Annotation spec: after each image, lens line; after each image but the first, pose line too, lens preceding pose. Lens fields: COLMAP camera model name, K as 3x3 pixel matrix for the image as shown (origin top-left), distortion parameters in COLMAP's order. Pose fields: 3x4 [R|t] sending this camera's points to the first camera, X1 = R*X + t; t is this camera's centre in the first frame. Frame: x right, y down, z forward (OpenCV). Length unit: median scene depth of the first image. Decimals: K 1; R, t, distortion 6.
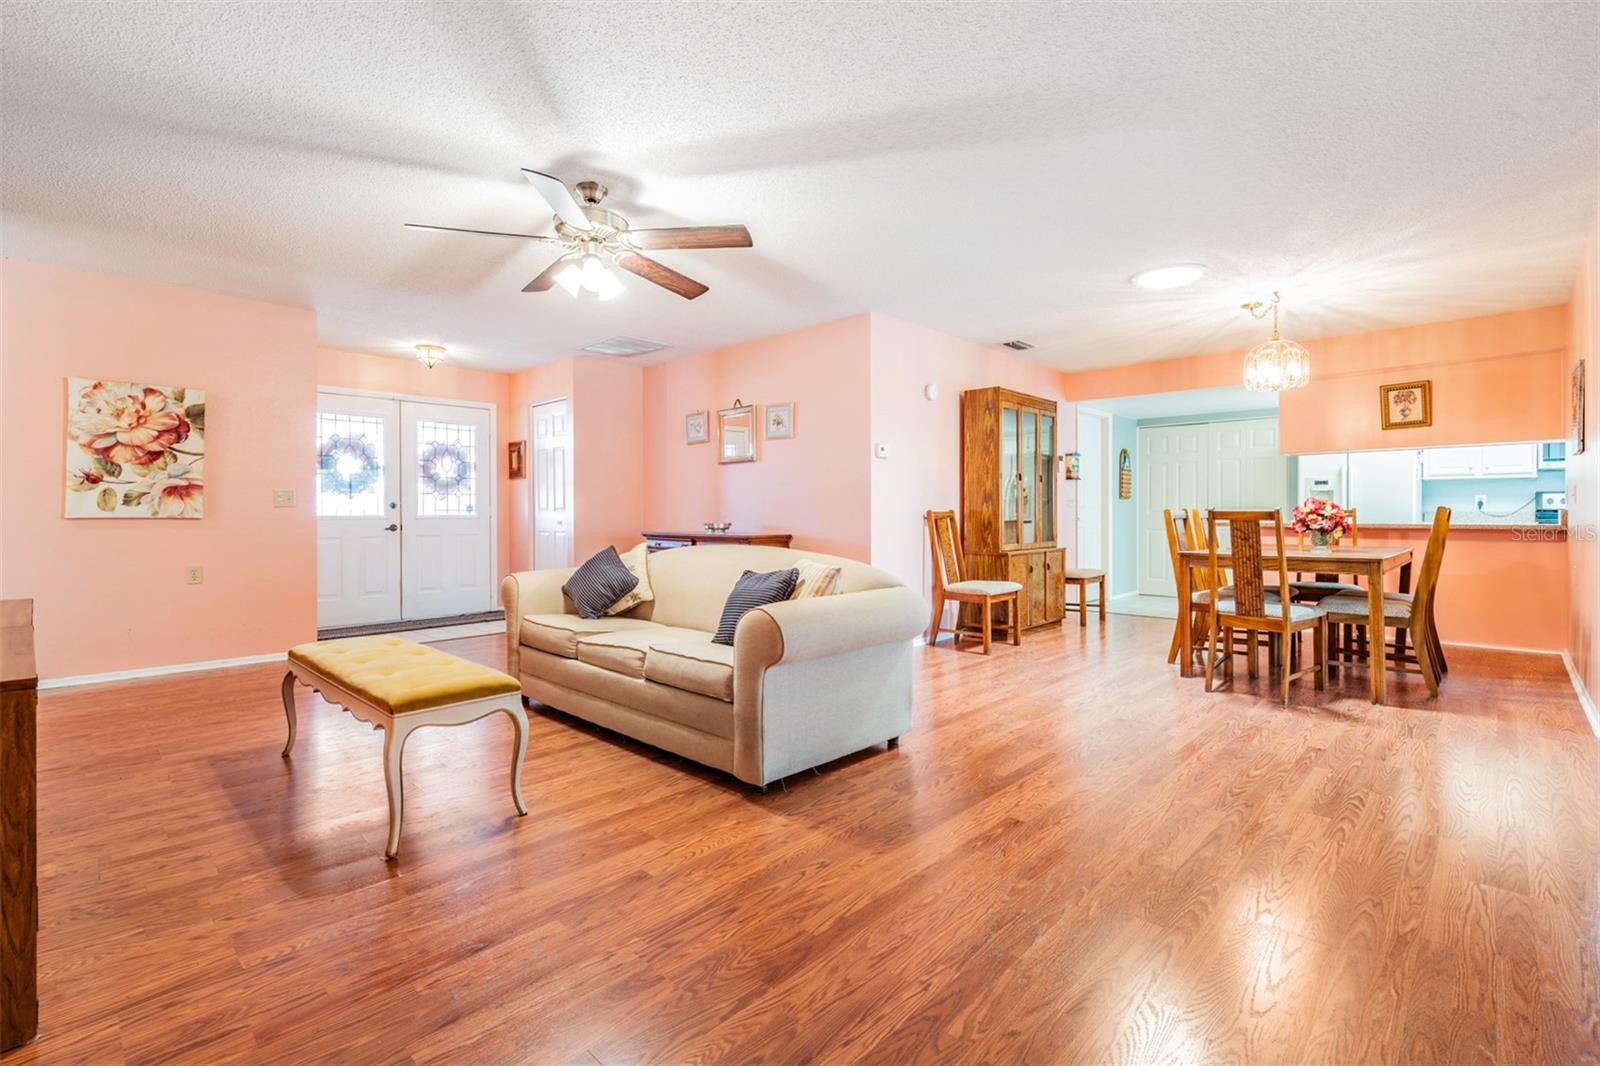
lens RADIAL K [[716.3, 0, 796.7], [0, 716.3, 515.7], [0, 0, 1]] dist [0.001845, 0.000170]
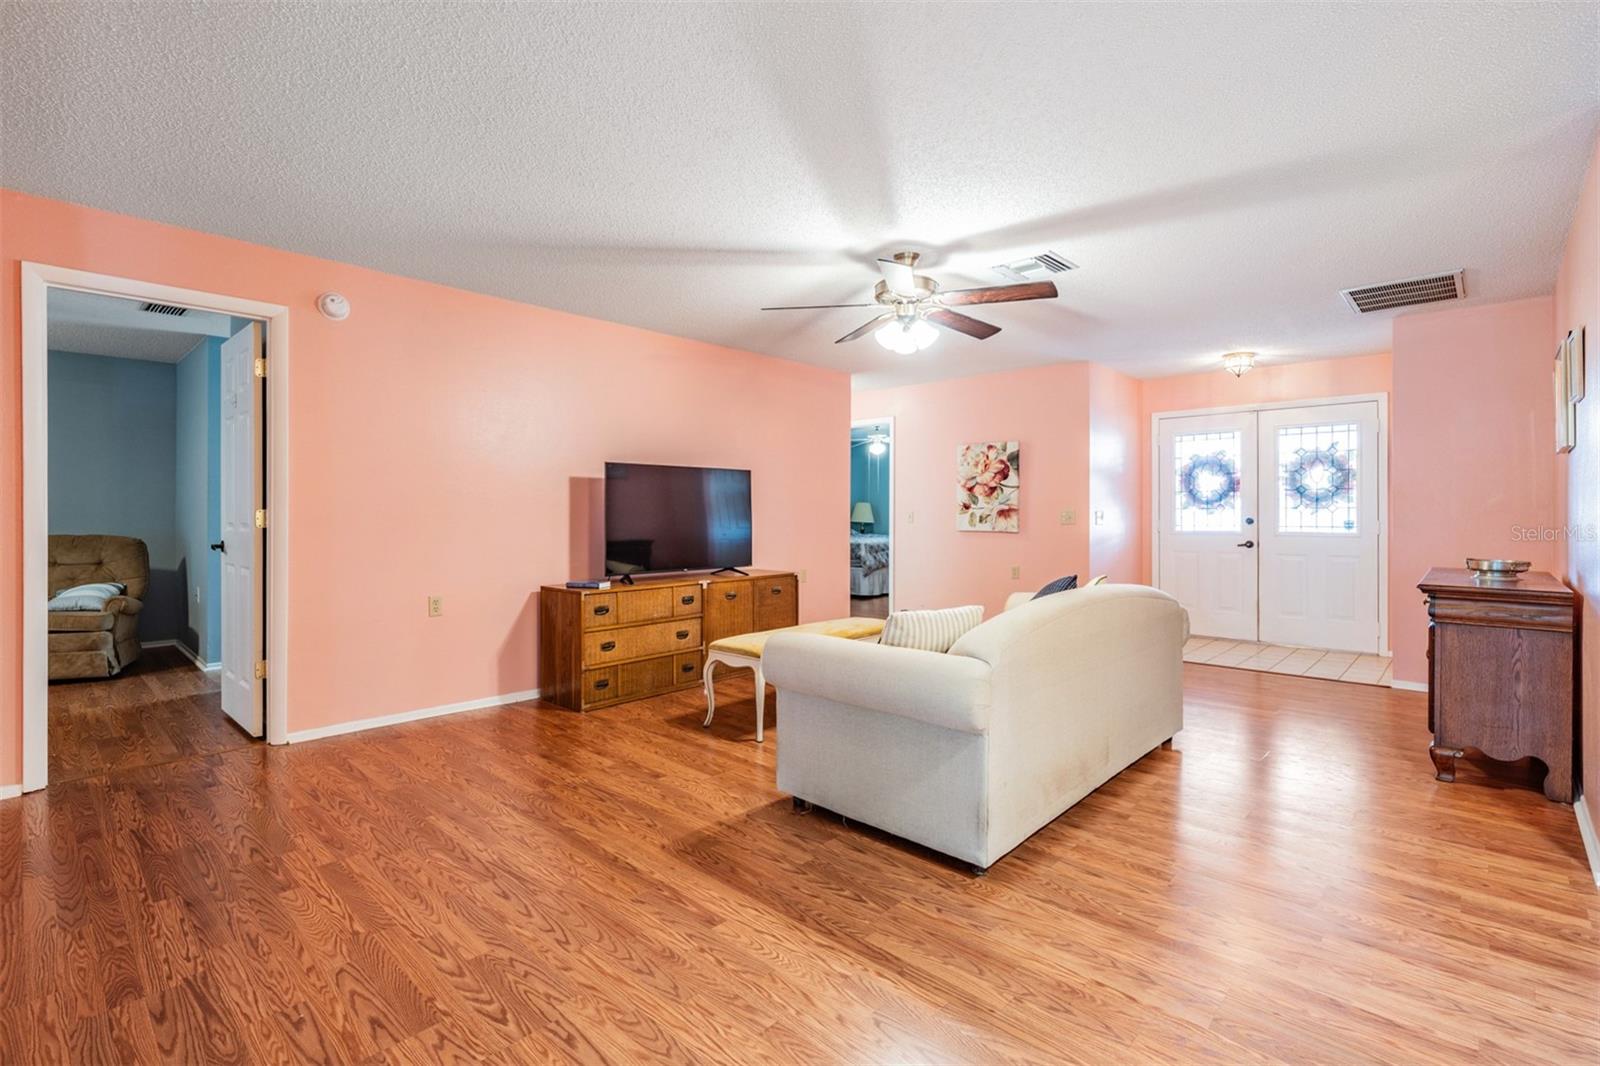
lens RADIAL K [[733.1, 0, 798.4], [0, 733.1, 510.7], [0, 0, 1]] dist [0.000668, -0.000066]
pose [[0.018483, -0.004441, -0.999819, 0.631347], [-0.005600, 0.999974, -0.004546, -0.031657], [0.999813, 0.005683, 0.018457, 0.579063]]
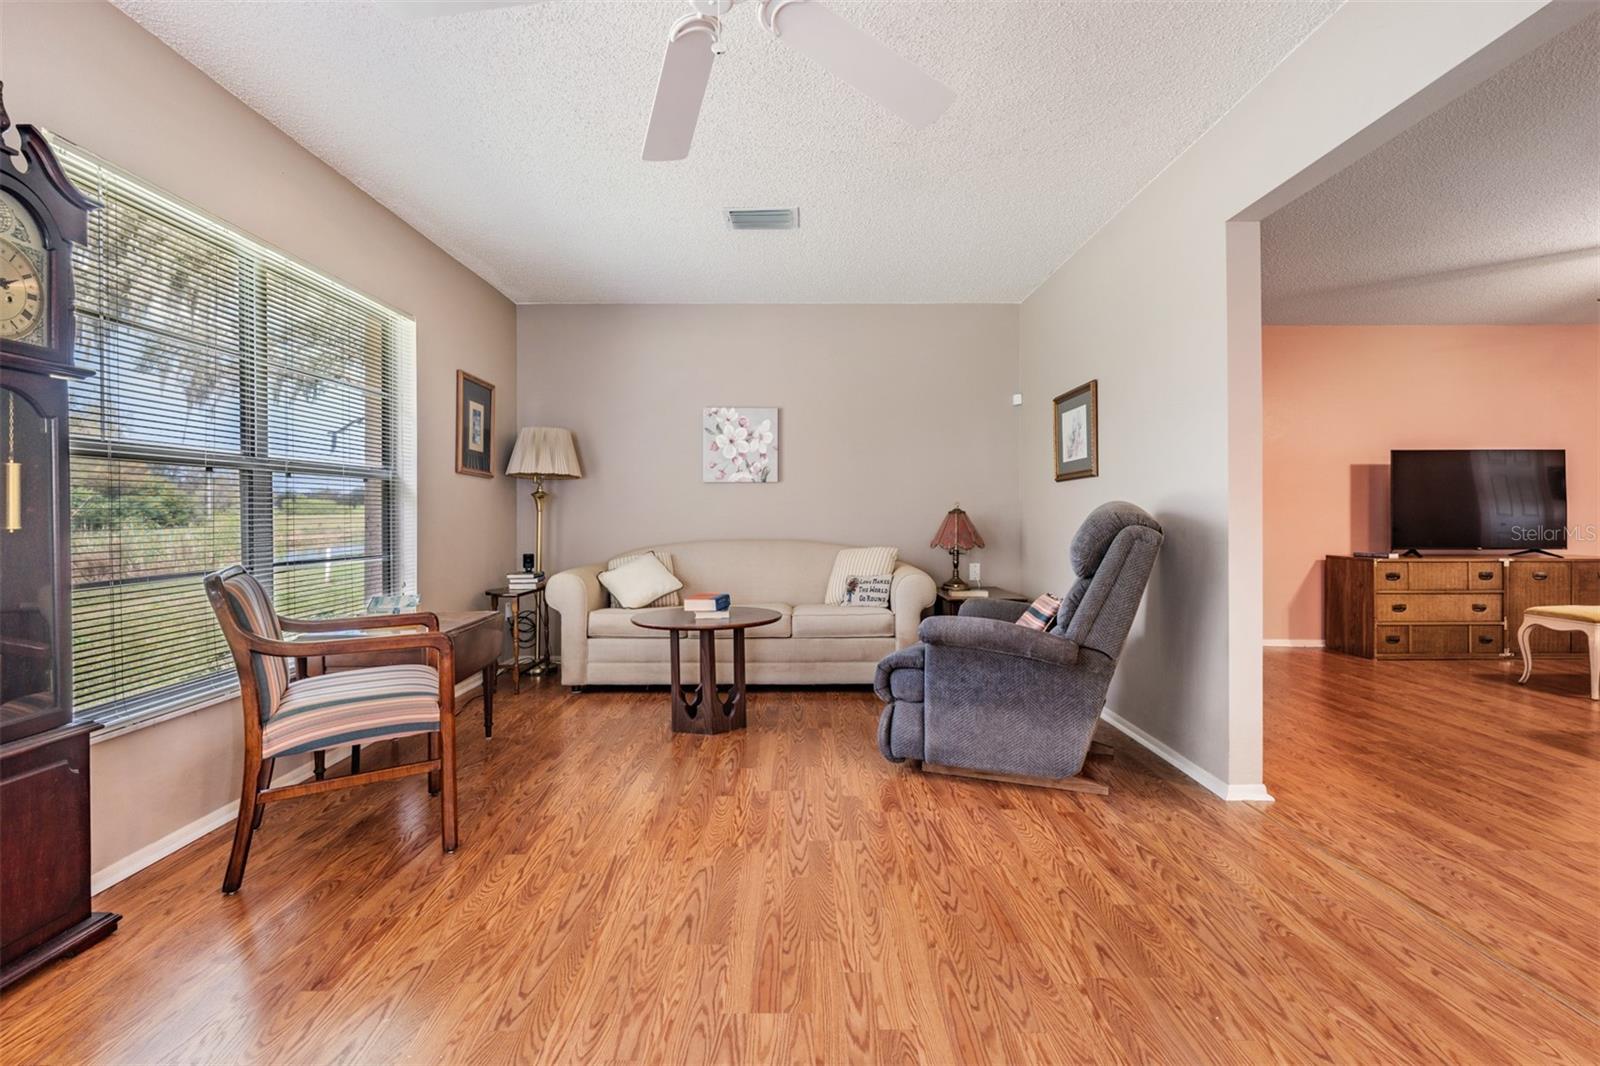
lens RADIAL K [[758.4, 0, 793.4], [0, 758.4, 513.8], [0, 0, 1]] dist [0.001531, -0.000440]
pose [[-0.718017, -0.000115, -0.696025, 1.165414], [-0.004407, 0.999981, 0.004381, -0.000139], [0.696011, 0.006214, -0.718004, 0.533567]]
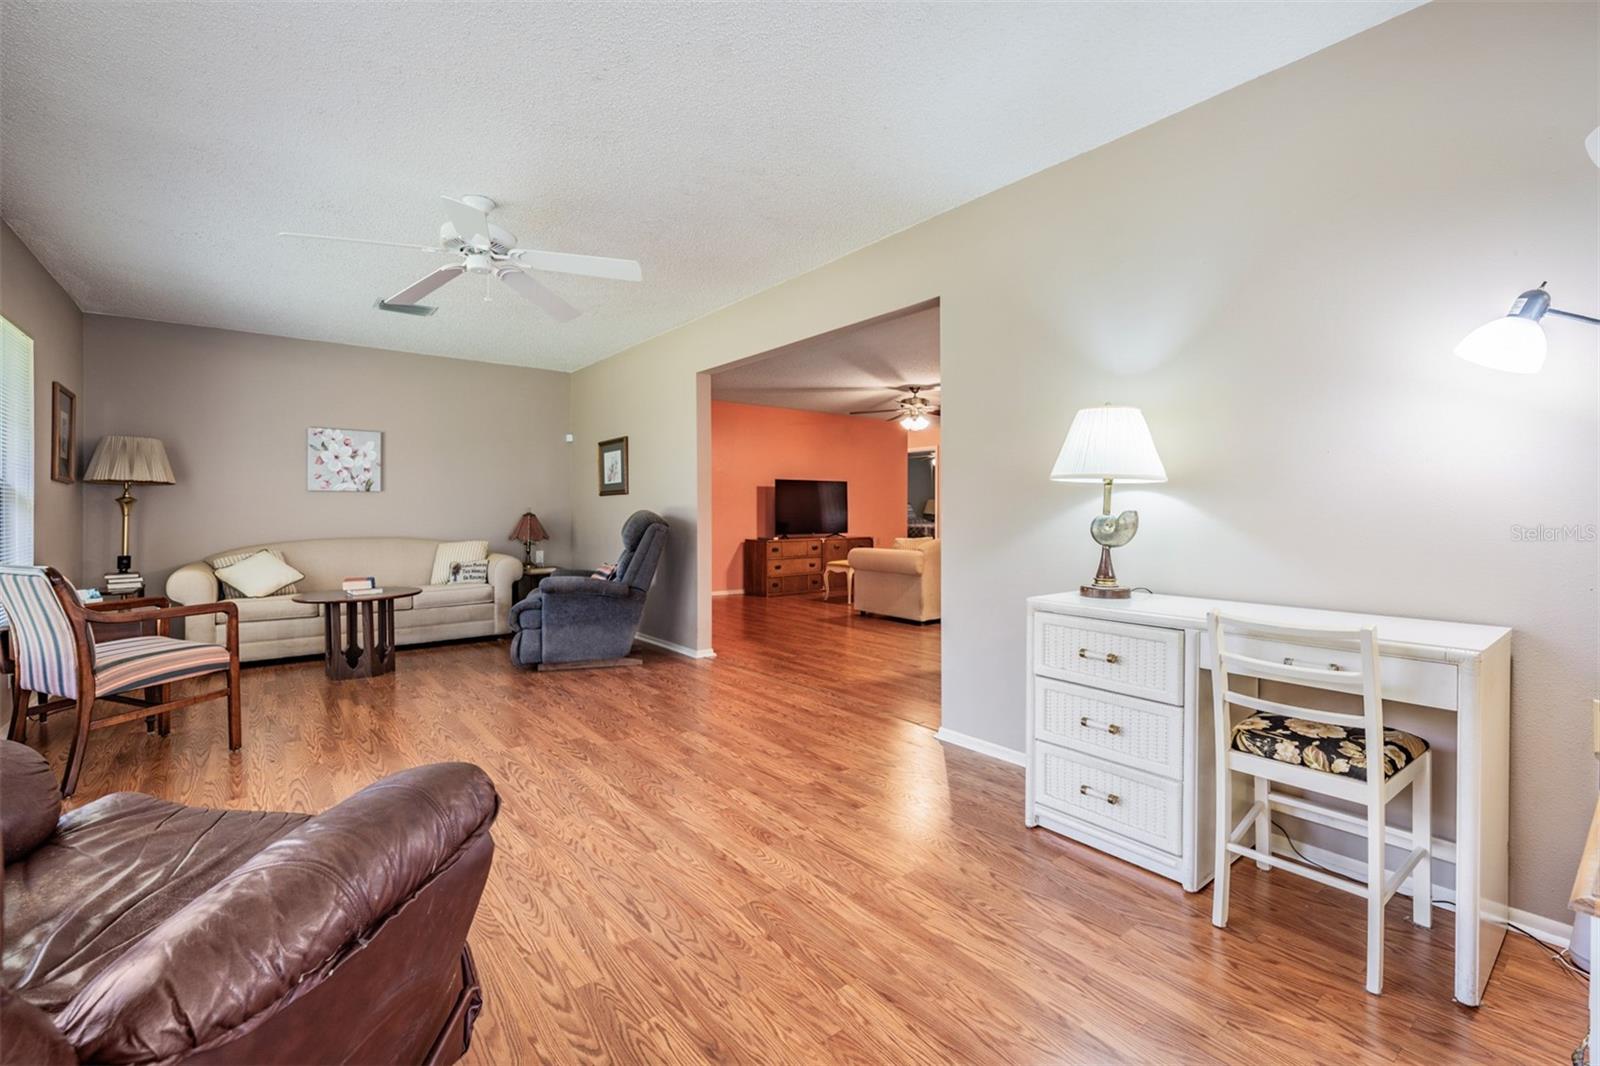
lens RADIAL K [[693.2, 0, 795.7], [0, 693.2, 507.2], [0, 0, 1]] dist [-0.000284, 0.000162]
pose [[-0.130858, -0.007128, -0.991375, 1.596621], [-0.004739, 0.999967, -0.006564, -0.008624], [0.991390, 0.003840, -0.130888, 0.648451]]
